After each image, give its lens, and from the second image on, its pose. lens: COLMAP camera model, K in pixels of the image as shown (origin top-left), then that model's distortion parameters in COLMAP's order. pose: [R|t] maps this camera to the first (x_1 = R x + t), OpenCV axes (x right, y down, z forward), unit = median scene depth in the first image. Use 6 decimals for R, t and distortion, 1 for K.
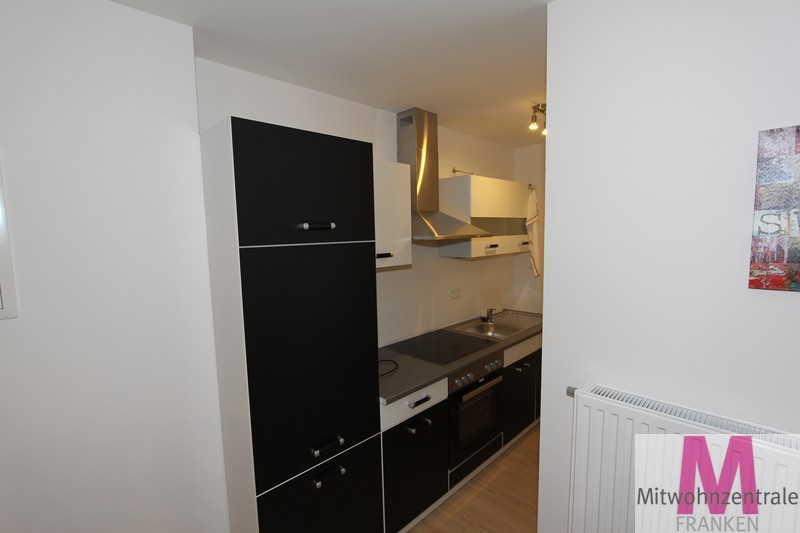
lens RADIAL K [[367.5, 0, 400.0], [0, 367.5, 266.5], [0, 0, 1]] dist [-0.017472, 0.006408]
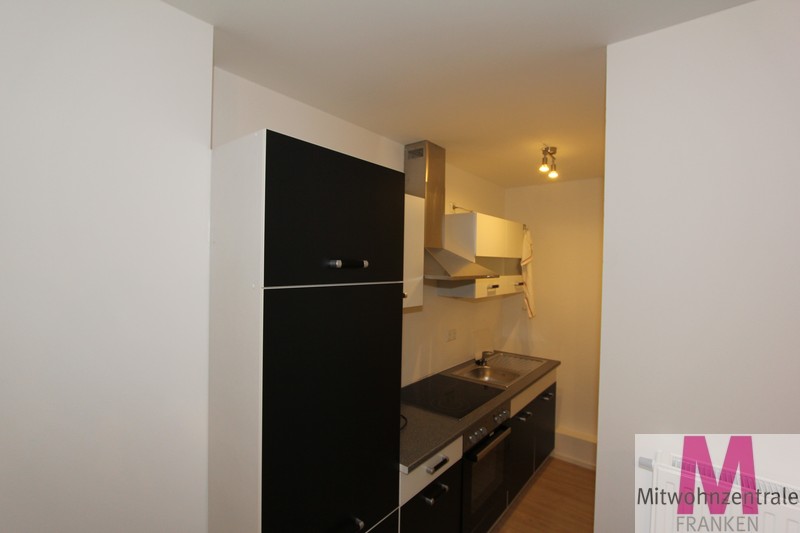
lens RADIAL K [[367.5, 0, 400.0], [0, 367.5, 266.5], [0, 0, 1]] dist [-0.017472, 0.006408]
pose [[0.992386, 0.036945, 0.117499, -0.122897], [-0.026610, 0.995734, -0.088345, -0.018765], [-0.120261, 0.084545, 0.989136, 0.084840]]
